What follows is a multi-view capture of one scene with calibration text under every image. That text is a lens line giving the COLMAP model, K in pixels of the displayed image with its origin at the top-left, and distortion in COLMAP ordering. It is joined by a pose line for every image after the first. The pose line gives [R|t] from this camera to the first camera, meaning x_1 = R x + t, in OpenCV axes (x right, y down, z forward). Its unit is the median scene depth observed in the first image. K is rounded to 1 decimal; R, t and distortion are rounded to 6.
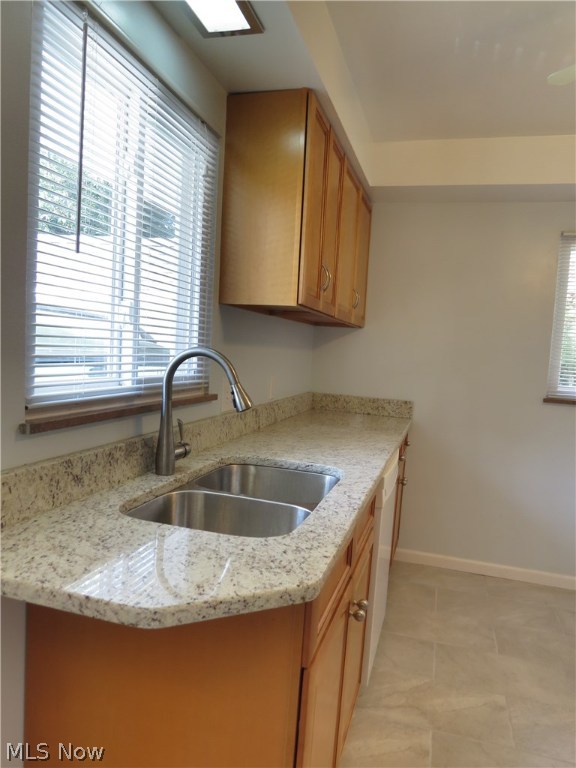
lens RADIAL K [[546.4, 0, 286.7], [0, 546.4, 387.8], [0, 0, 1]] dist [-0.025120, 0.006694]
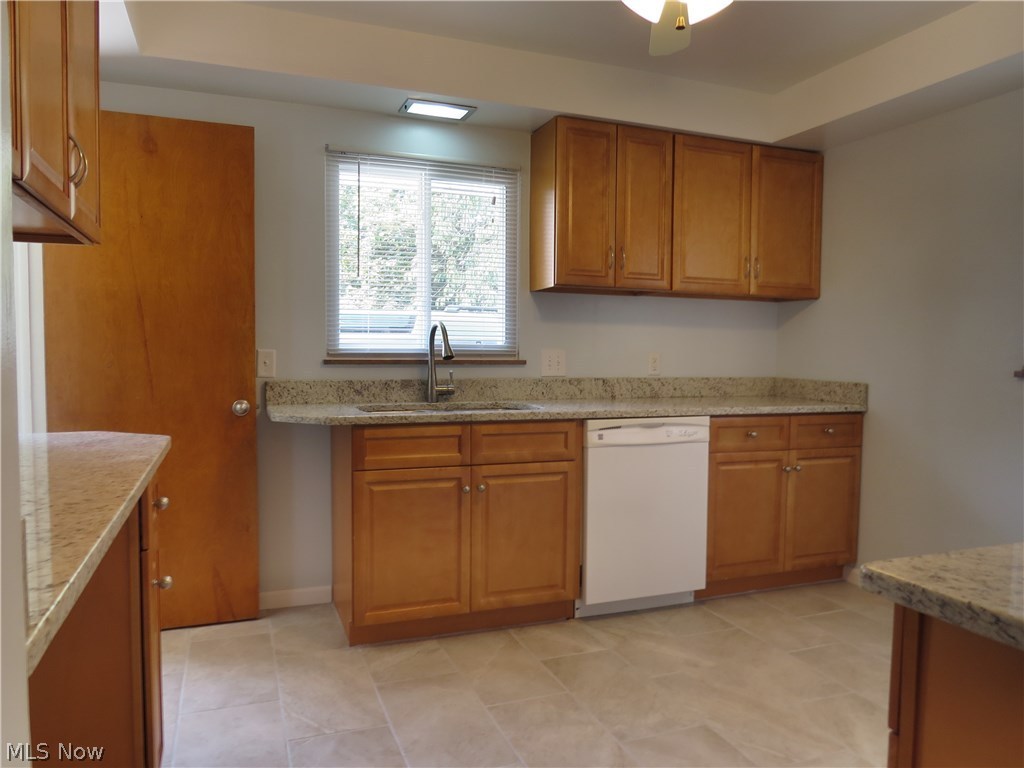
lens RADIAL K [[728.6, 0, 521.2], [0, 728.6, 384.4], [0, 0, 1]] dist [-0.025120, 0.006694]
pose [[0.627503, -0.015869, -0.778453, 1.271938], [-0.030582, 0.998518, -0.045008, 0.153706], [0.778014, 0.052049, 0.626088, -0.104255]]
